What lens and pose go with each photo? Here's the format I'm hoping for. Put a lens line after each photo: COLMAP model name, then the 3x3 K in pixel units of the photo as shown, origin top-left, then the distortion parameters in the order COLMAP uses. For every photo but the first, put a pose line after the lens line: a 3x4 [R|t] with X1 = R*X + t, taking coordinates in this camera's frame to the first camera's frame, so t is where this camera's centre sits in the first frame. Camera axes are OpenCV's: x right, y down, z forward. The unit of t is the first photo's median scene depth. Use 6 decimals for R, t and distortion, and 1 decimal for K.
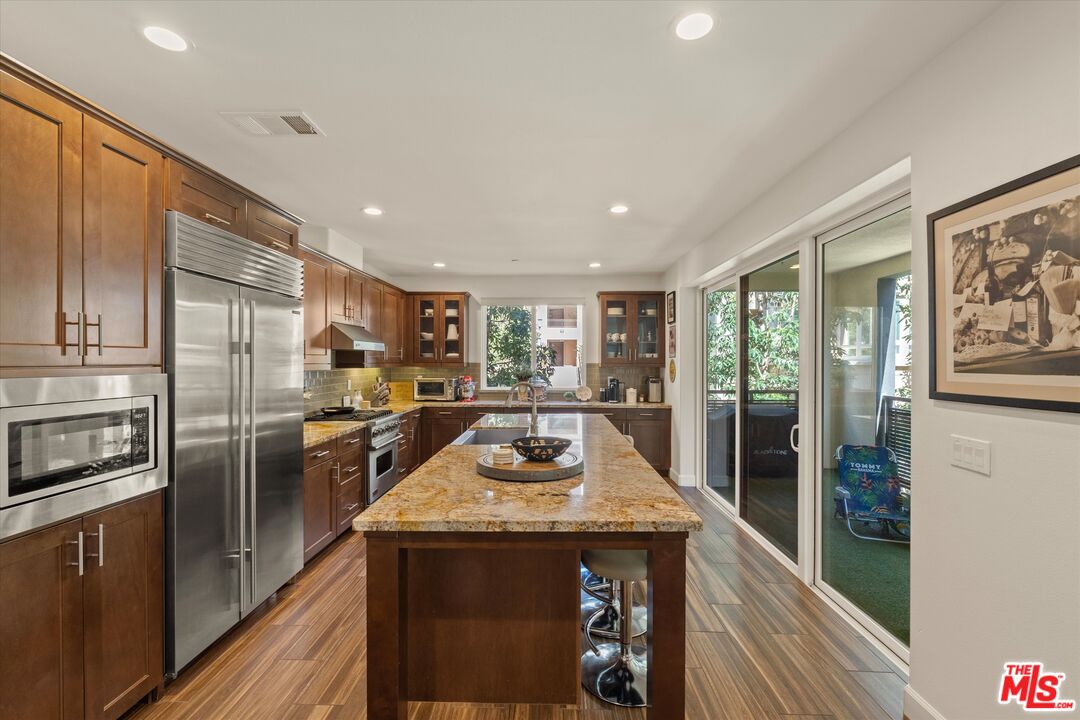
lens RADIAL K [[473.4, 0, 536.9], [0, 473.4, 361.1], [0, 0, 1]] dist [-0.007772, -0.000276]
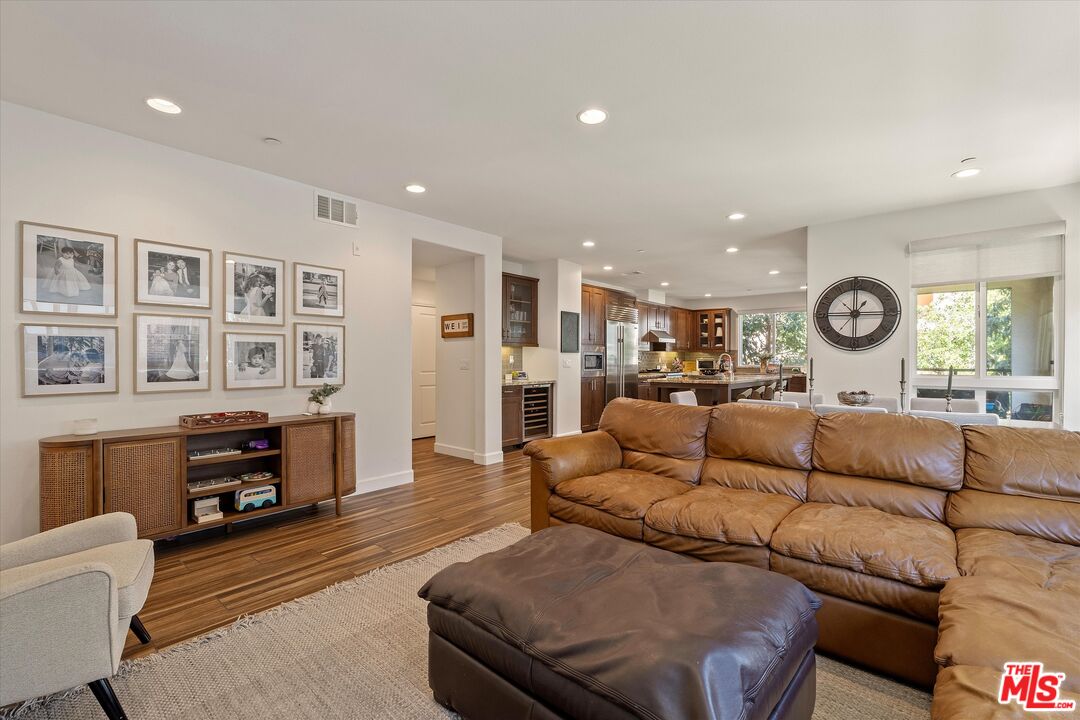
lens RADIAL K [[473.4, 0, 537.1], [0, 473.4, 362.1], [0, 0, 1]] dist [-0.007772, -0.000276]
pose [[0.778172, 0.003186, -0.628044, 0.521318], [-0.001272, 0.999993, 0.003496, 0.058634], [0.628051, -0.001922, 0.778170, -1.013696]]
